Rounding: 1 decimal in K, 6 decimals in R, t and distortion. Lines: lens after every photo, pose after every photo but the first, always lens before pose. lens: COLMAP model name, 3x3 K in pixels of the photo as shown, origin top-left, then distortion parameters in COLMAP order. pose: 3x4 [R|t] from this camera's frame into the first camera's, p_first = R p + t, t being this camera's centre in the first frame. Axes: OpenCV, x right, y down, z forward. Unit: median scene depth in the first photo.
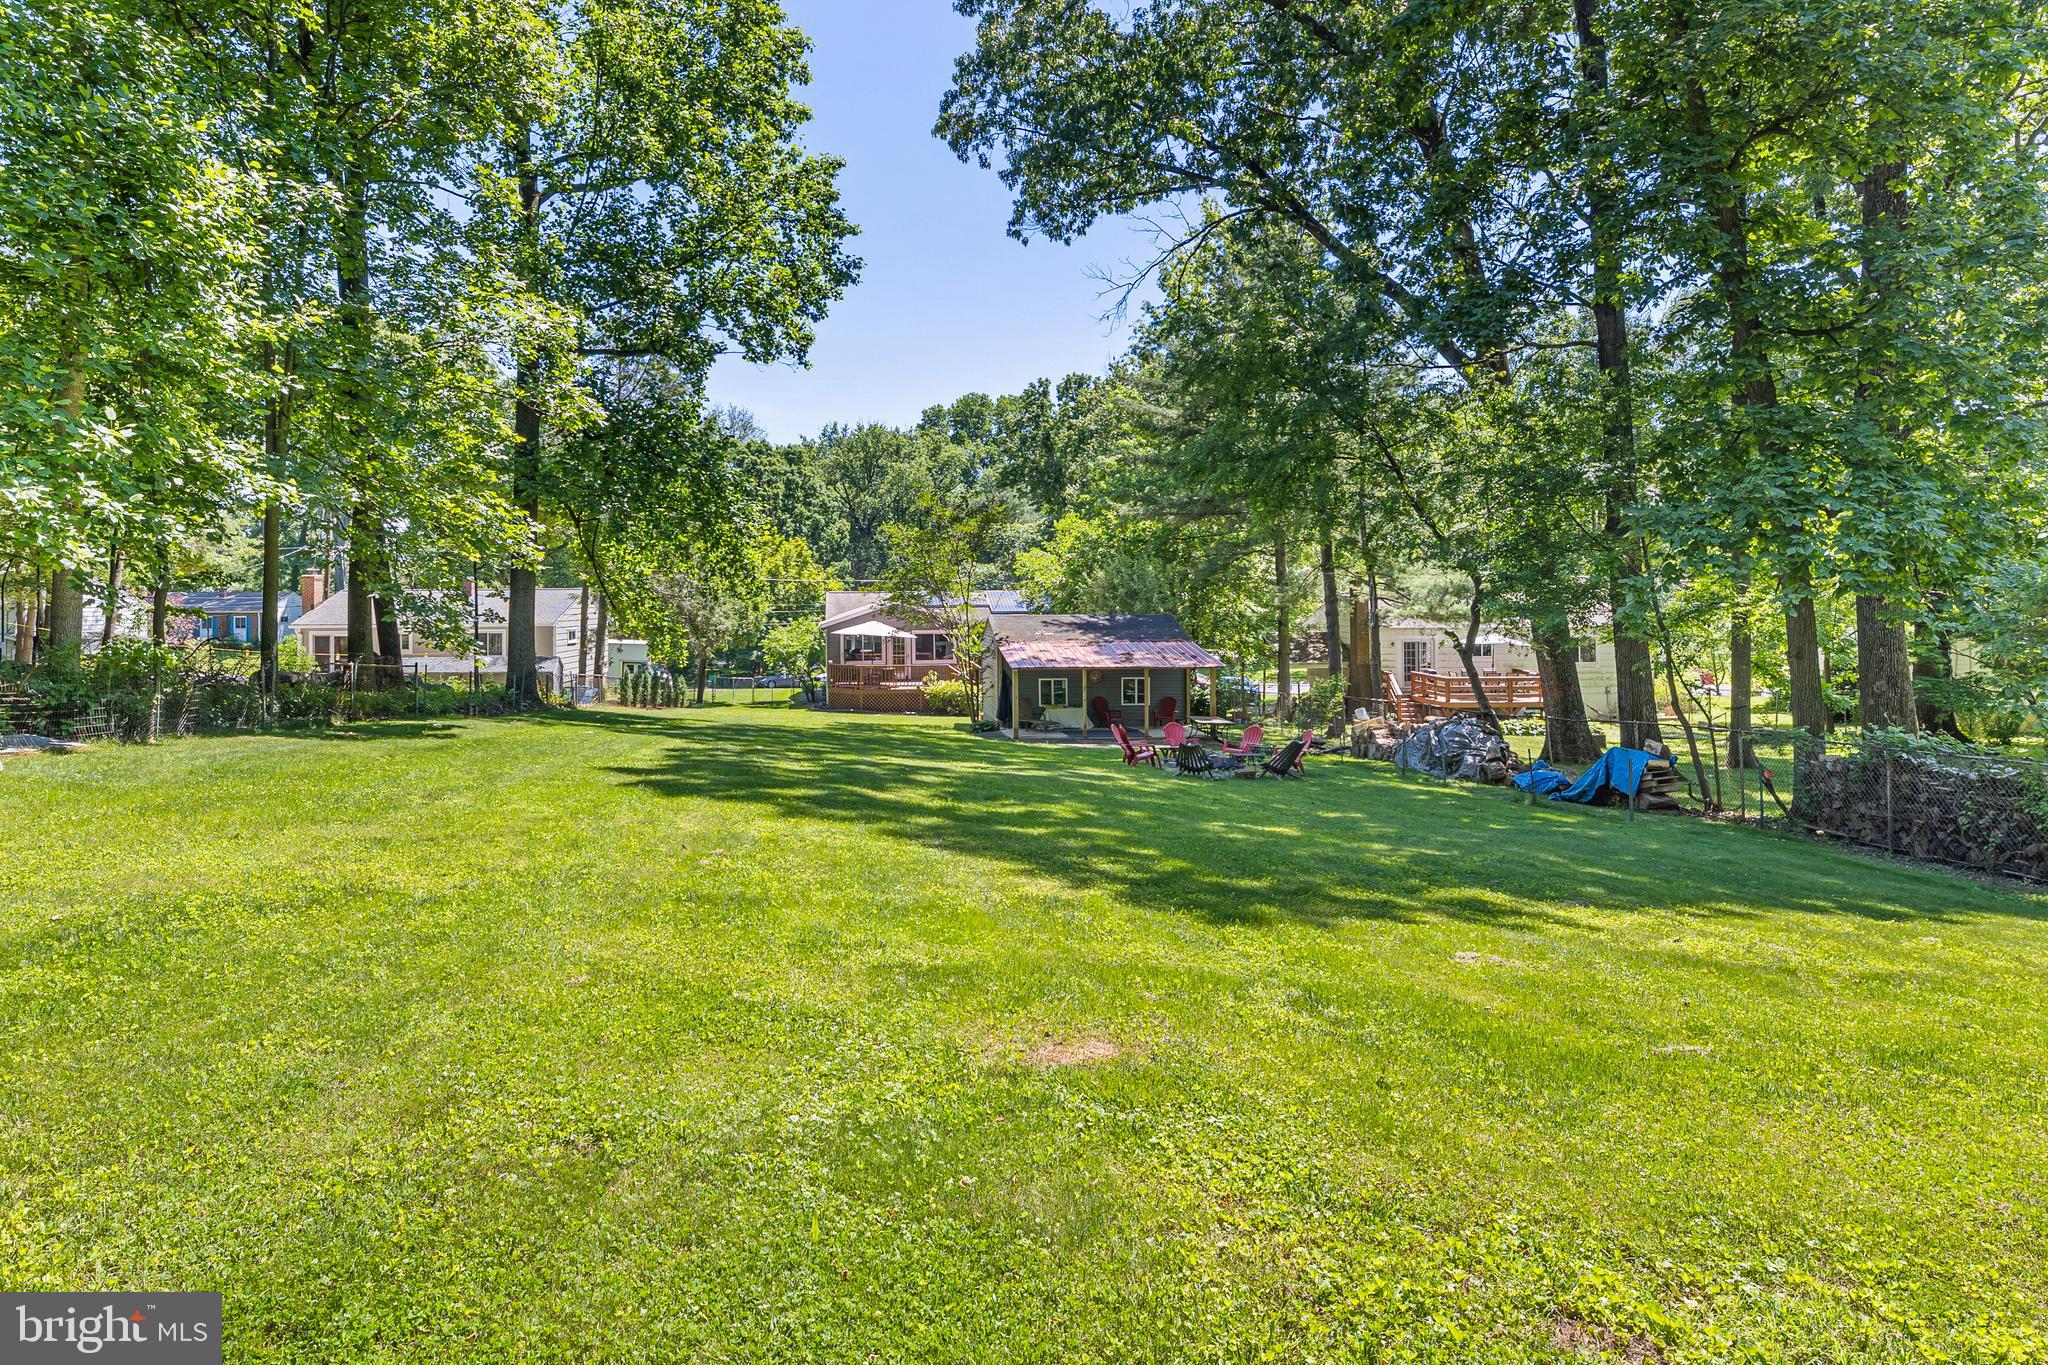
lens RADIAL K [[1240.1, 0, 908.5], [0, 1240.1, 589.2], [0, 0, 1]] dist [-0.001222, -0.000693]
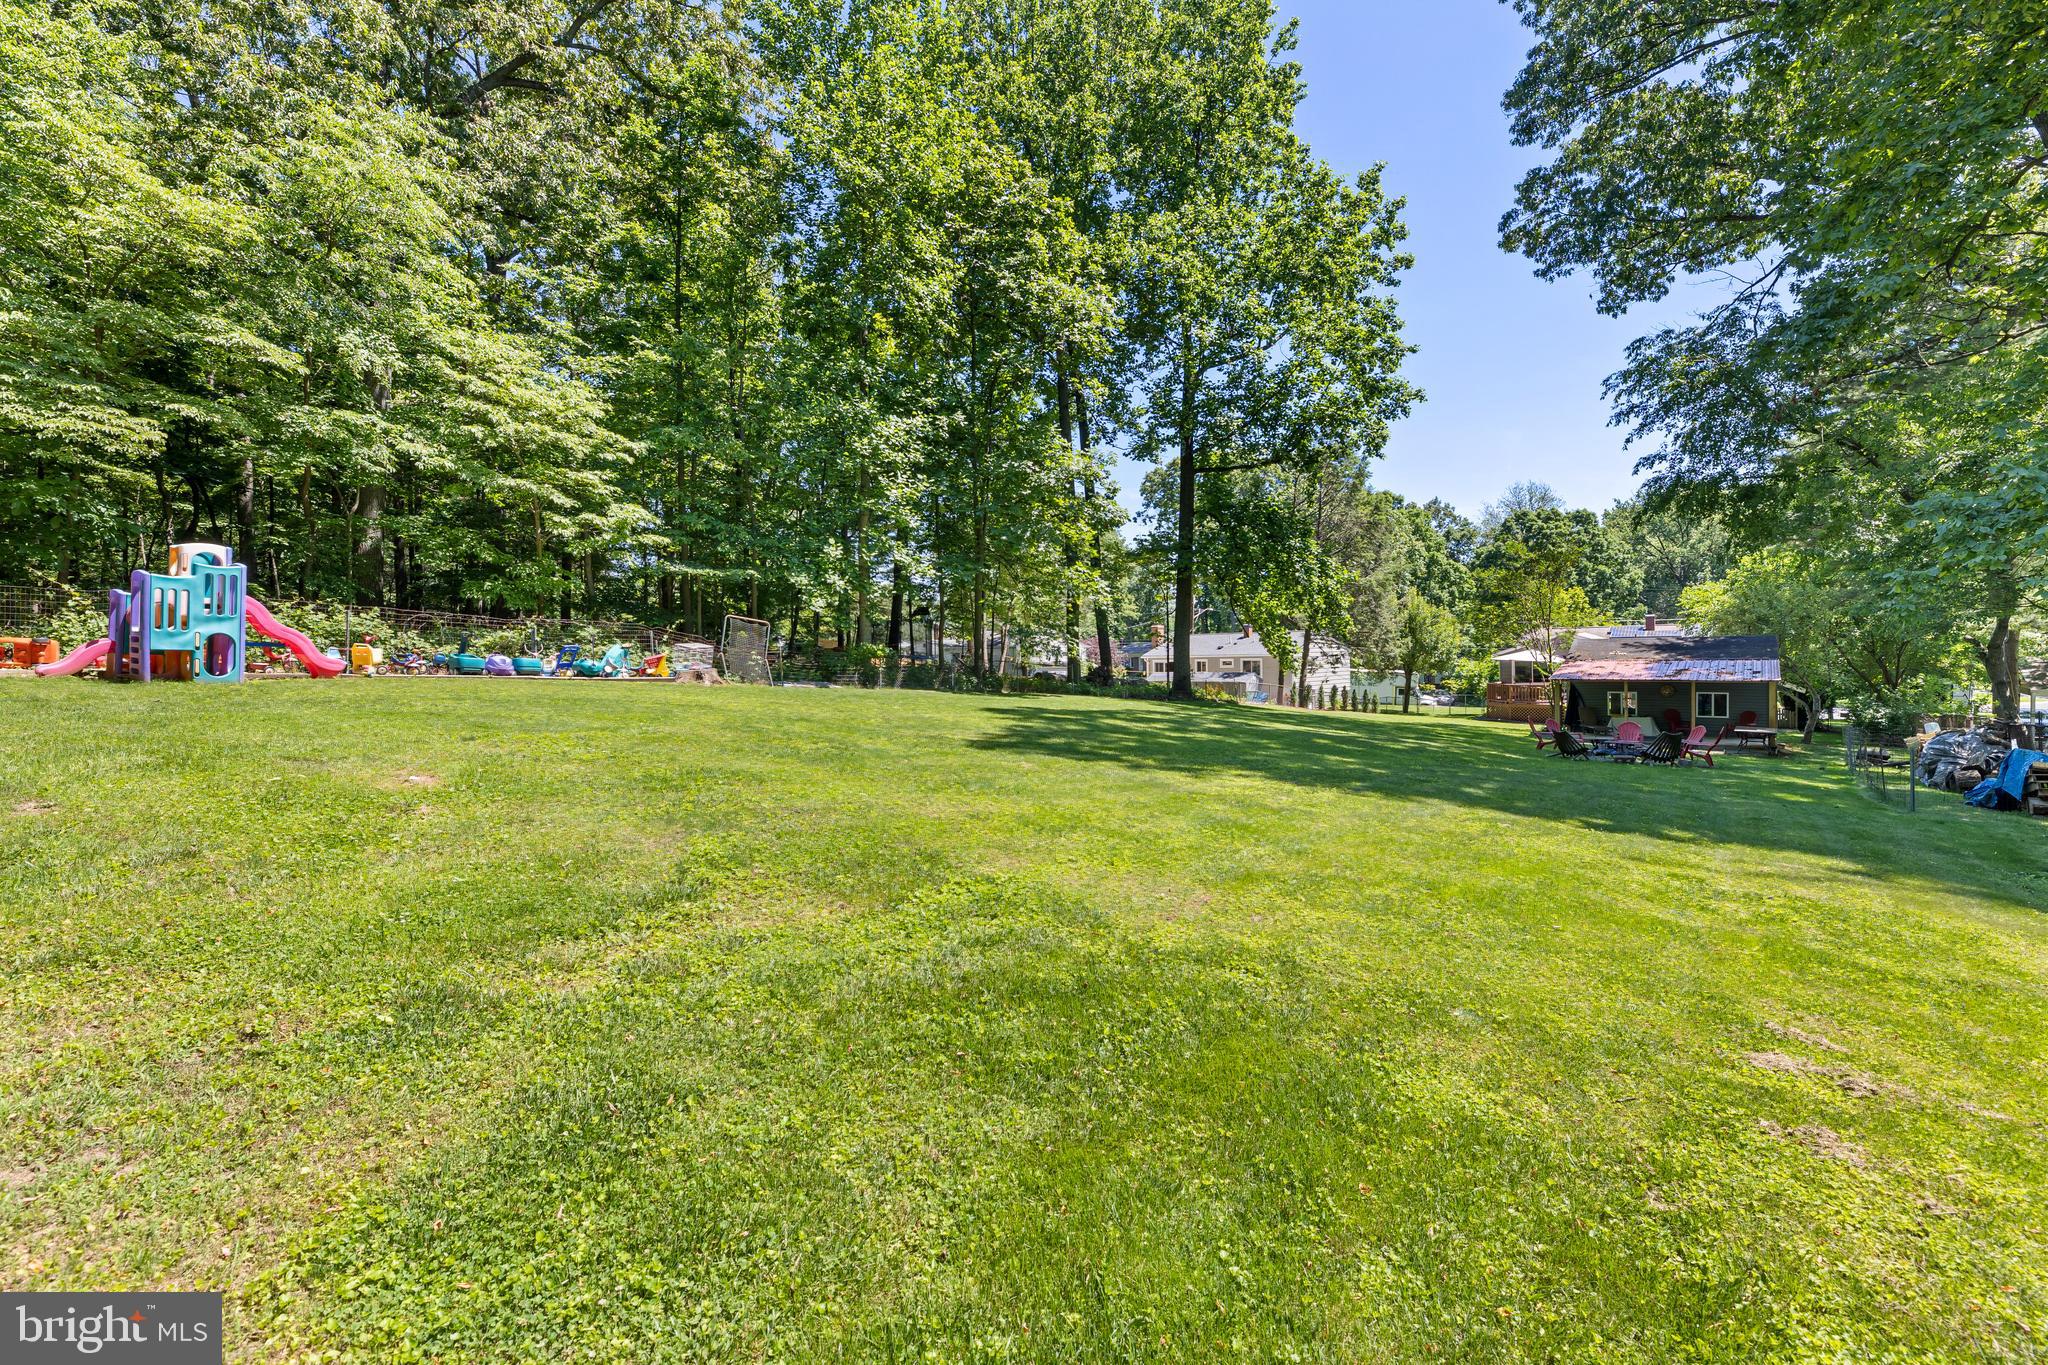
lens RADIAL K [[916.0, 0, 1025.0], [0, 916.0, 675.6], [0, 0, 1]] dist [-0.000419, -0.000119]
pose [[0.747754, 0.003608, -0.663967, 0.210397], [0.019306, 0.999444, 0.027173, 0.017095], [0.663696, -0.033137, 0.747268, -0.007668]]
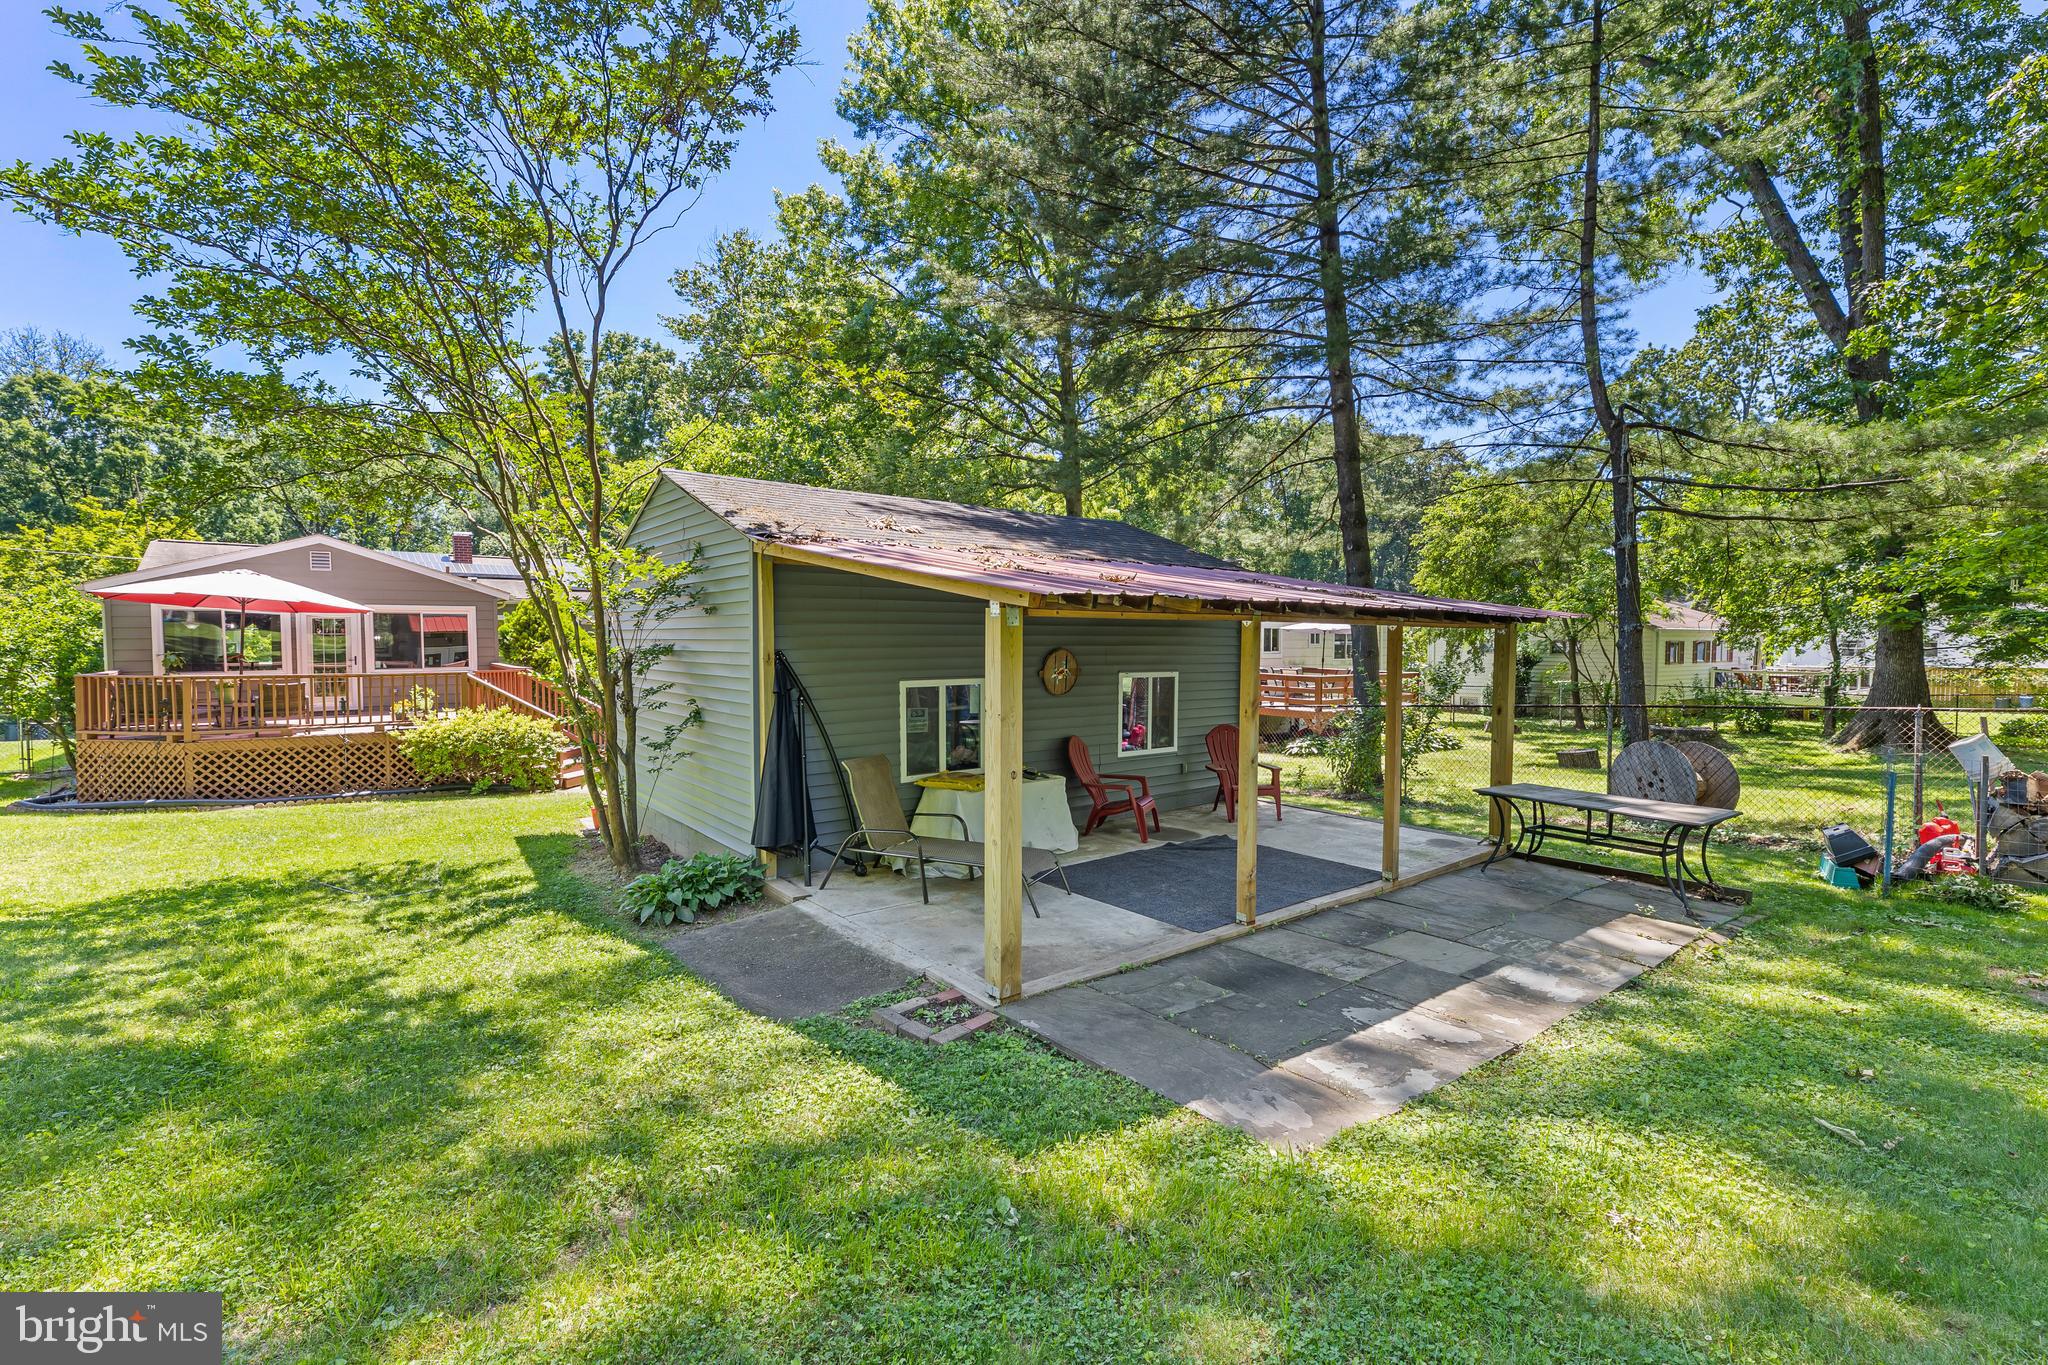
lens RADIAL K [[905.2, 0, 1021.0], [0, 905.2, 677.4], [0, 0, 1]] dist [-0.000355, -0.000591]
pose [[0.816561, -0.014993, 0.577064, 0.008338], [-0.008392, 0.999249, 0.037837, 0.051345], [-0.577198, -0.035739, 0.815822, 0.659585]]
